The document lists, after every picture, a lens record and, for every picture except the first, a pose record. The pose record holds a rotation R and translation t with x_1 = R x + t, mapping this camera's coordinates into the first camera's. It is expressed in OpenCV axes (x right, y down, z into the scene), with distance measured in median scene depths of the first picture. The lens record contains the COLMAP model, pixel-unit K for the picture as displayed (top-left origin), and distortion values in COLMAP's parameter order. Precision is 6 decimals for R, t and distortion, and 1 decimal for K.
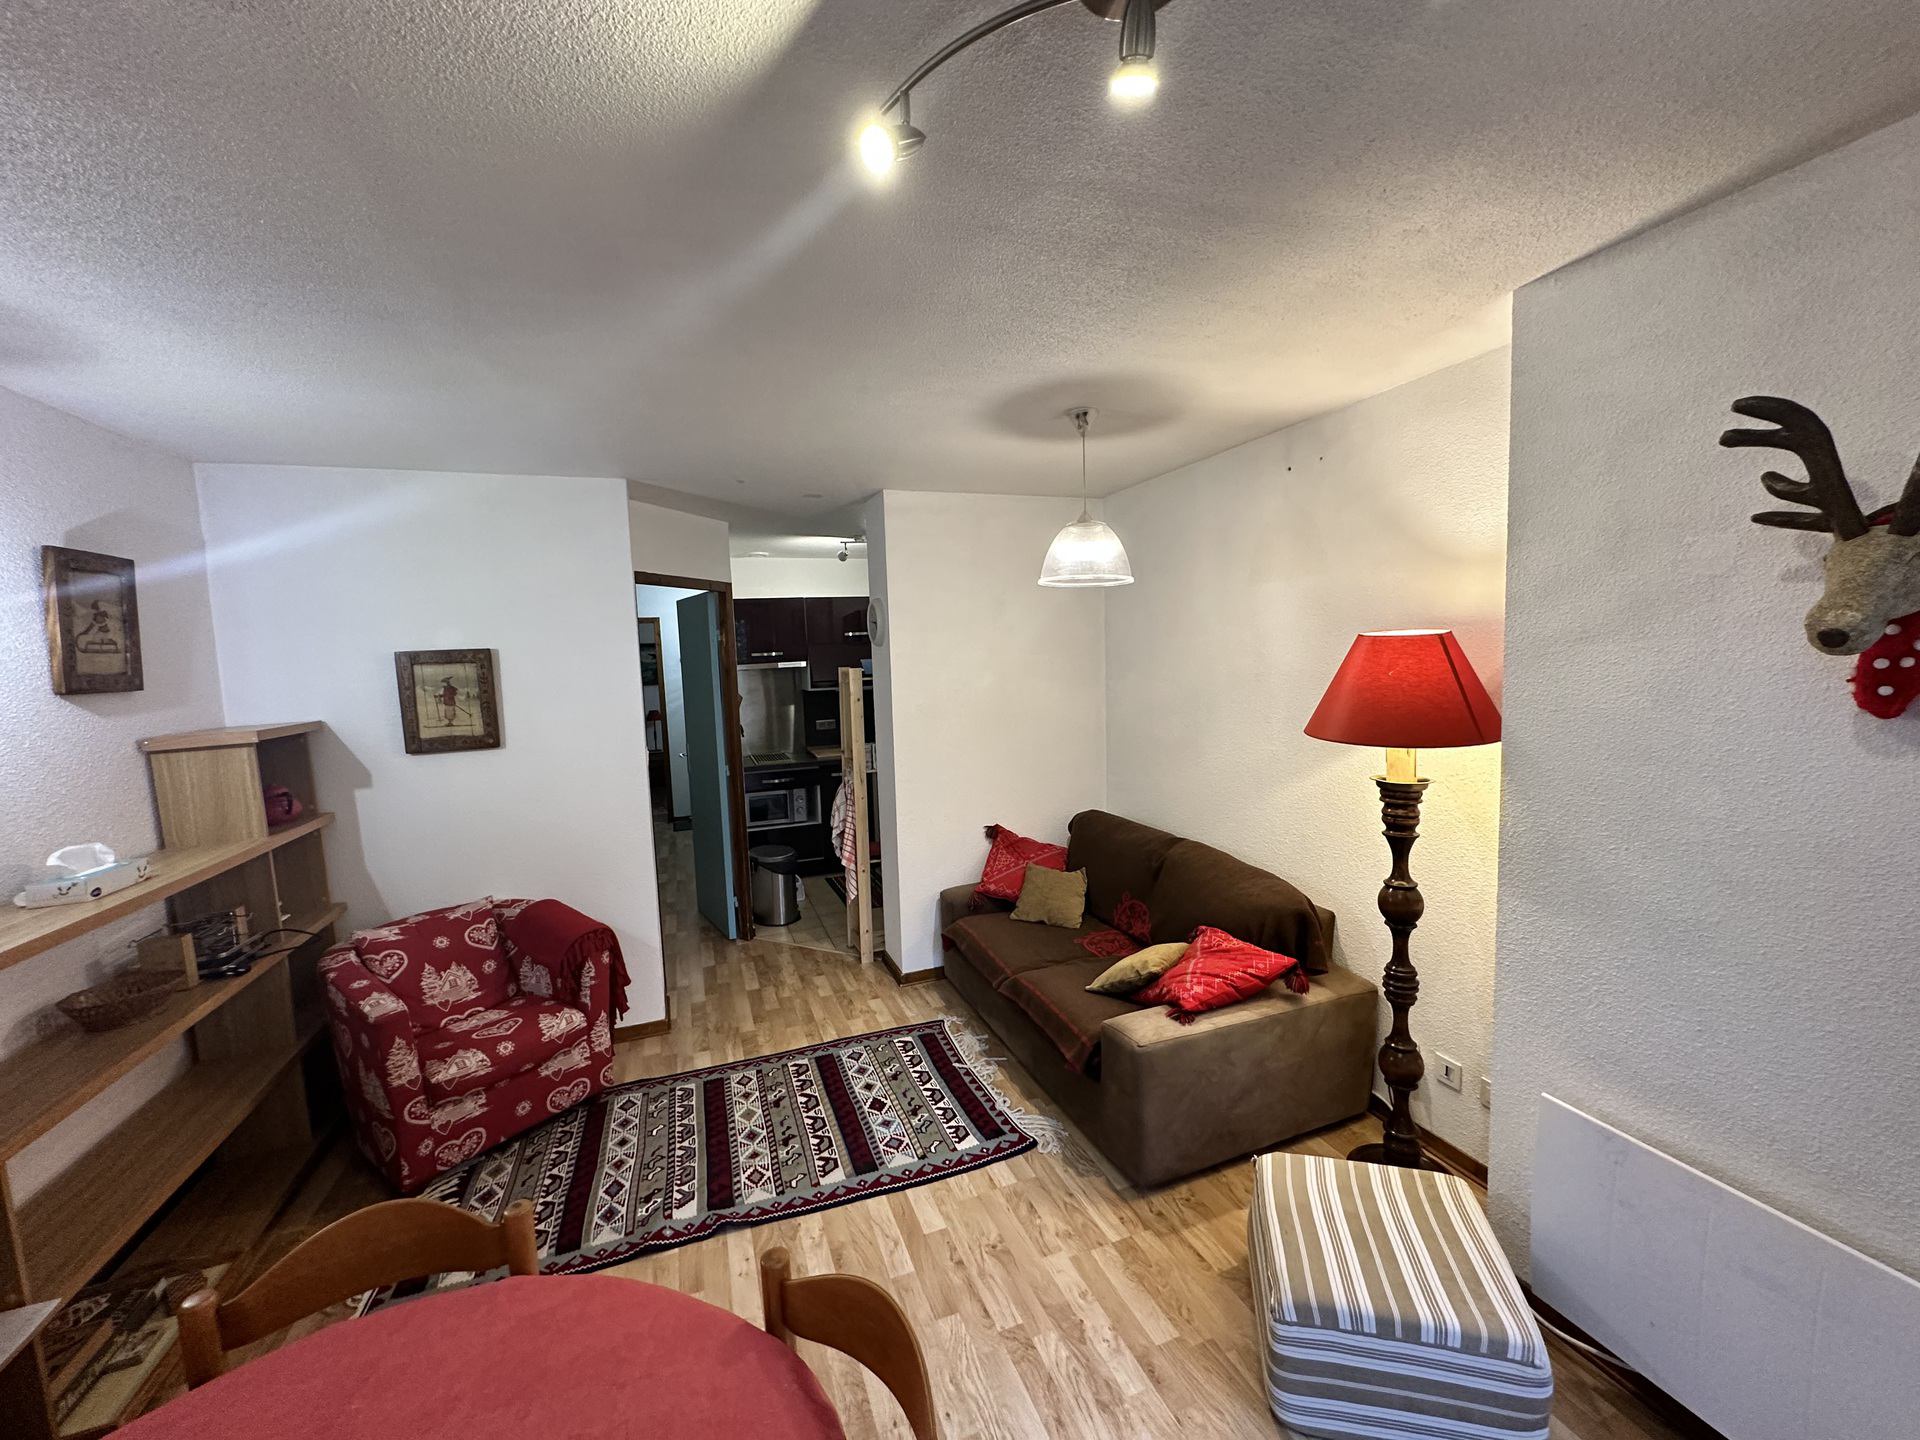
lens RADIAL K [[765.7, 0, 954.9], [0, 765.7, 715.8], [0, 0, 1]] dist [-0.000944, -0.000072]
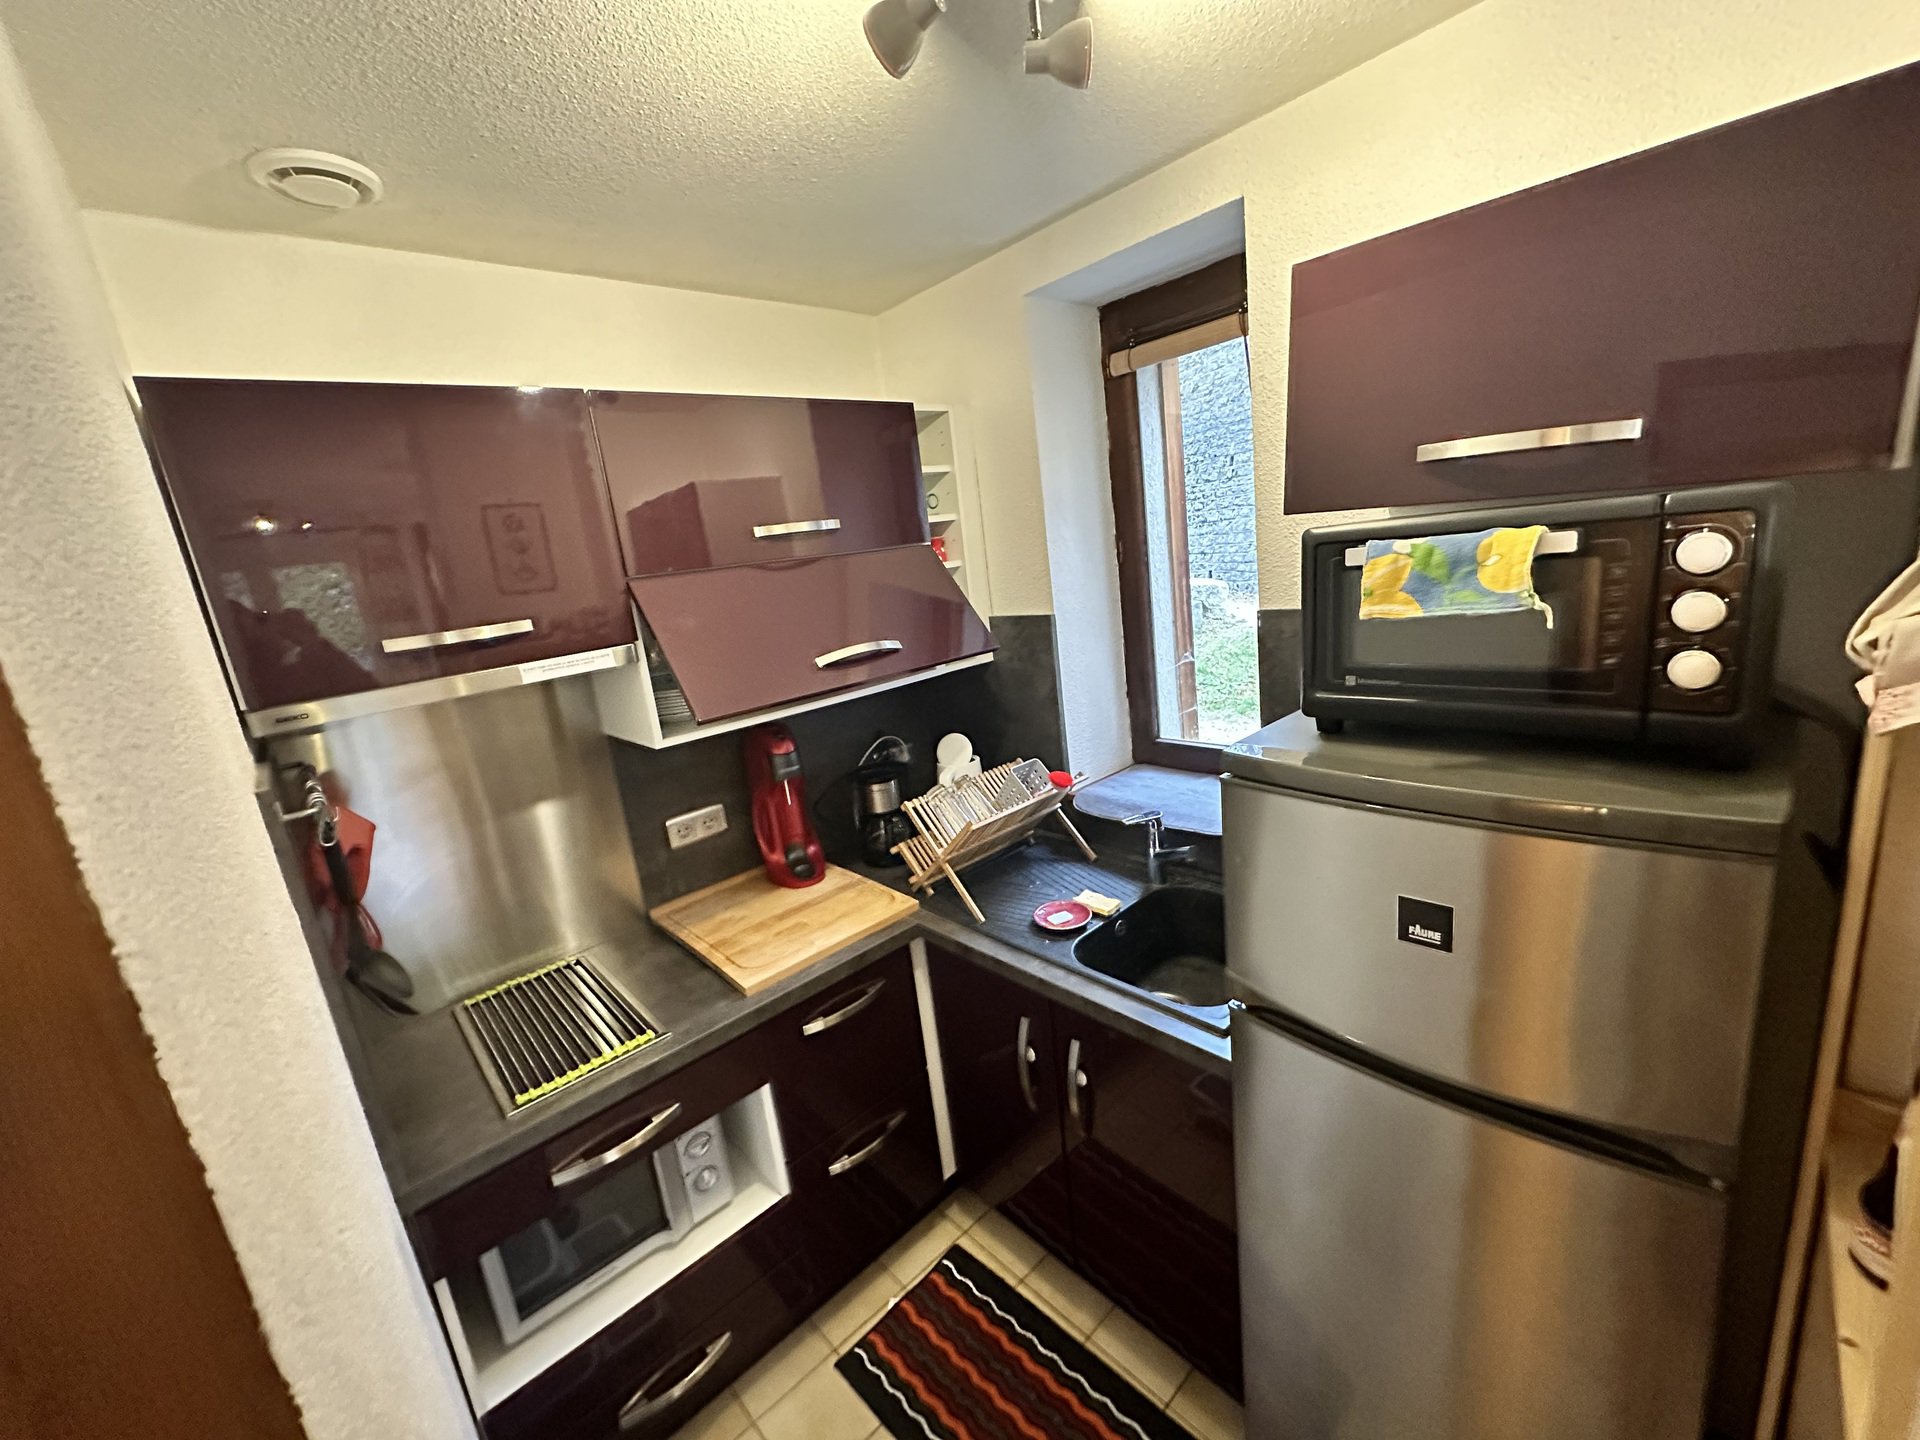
lens RADIAL K [[765.7, 0, 954.9], [0, 765.7, 715.8], [0, 0, 1]] dist [-0.000944, -0.000072]
pose [[0.919828, -0.158119, 0.359048, -0.381224], [0.120317, 0.984778, 0.125444, -0.134005], [-0.373417, -0.072187, 0.924851, 1.437836]]
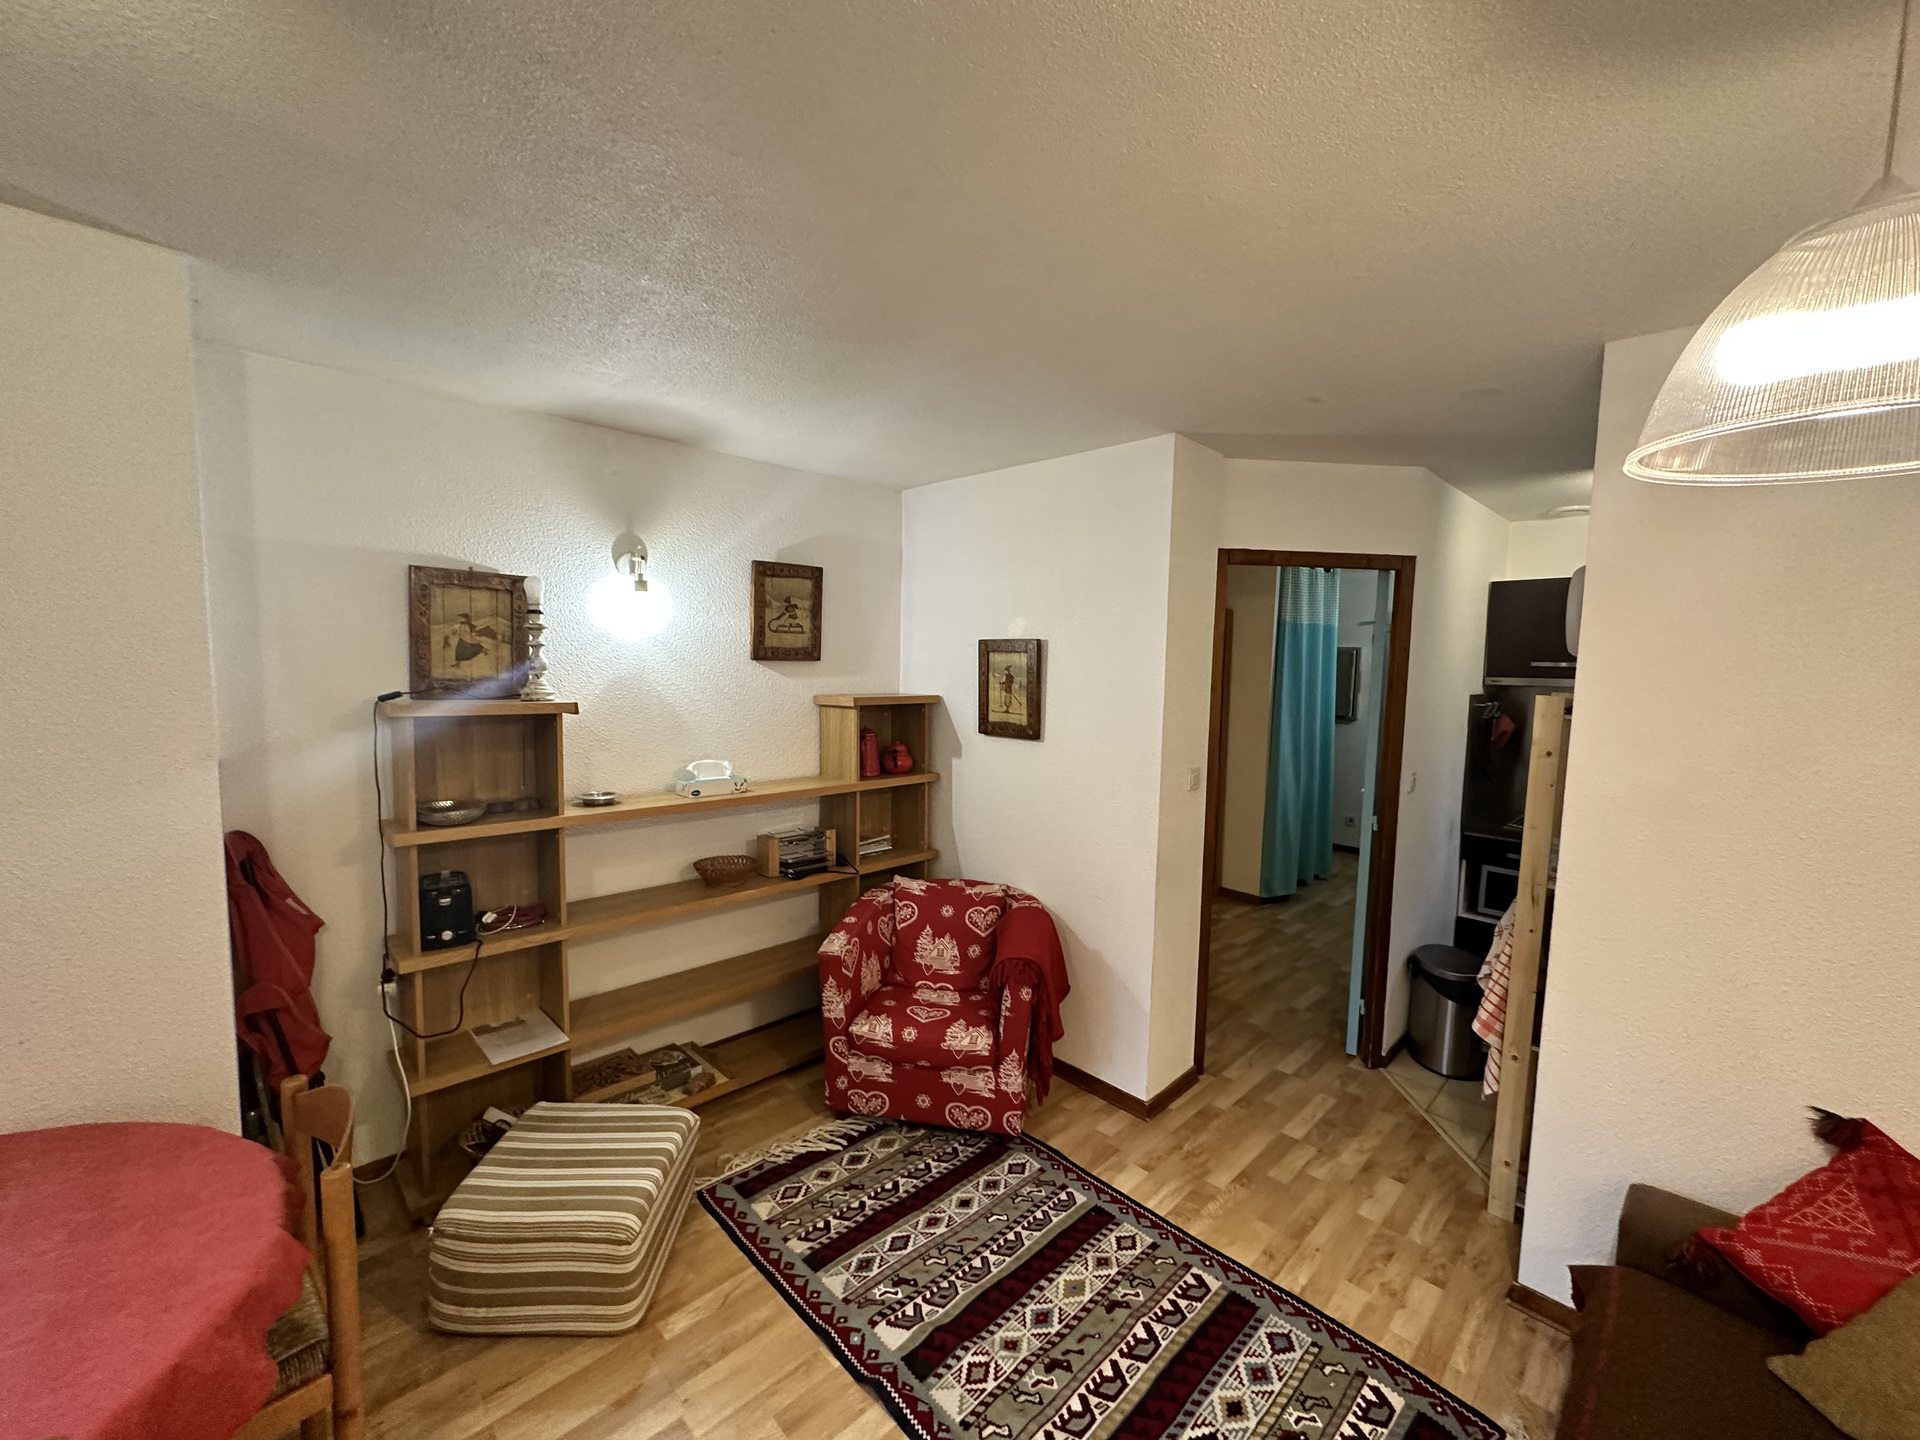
lens RADIAL K [[765.7, 0, 954.9], [0, 765.7, 715.8], [0, 0, 1]] dist [-0.000944, -0.000072]
pose [[0.411735, 0.119609, -0.903420, 0.266973], [-0.114483, 0.990284, 0.078933, -0.060324], [0.904084, 0.070927, 0.421428, 0.534918]]
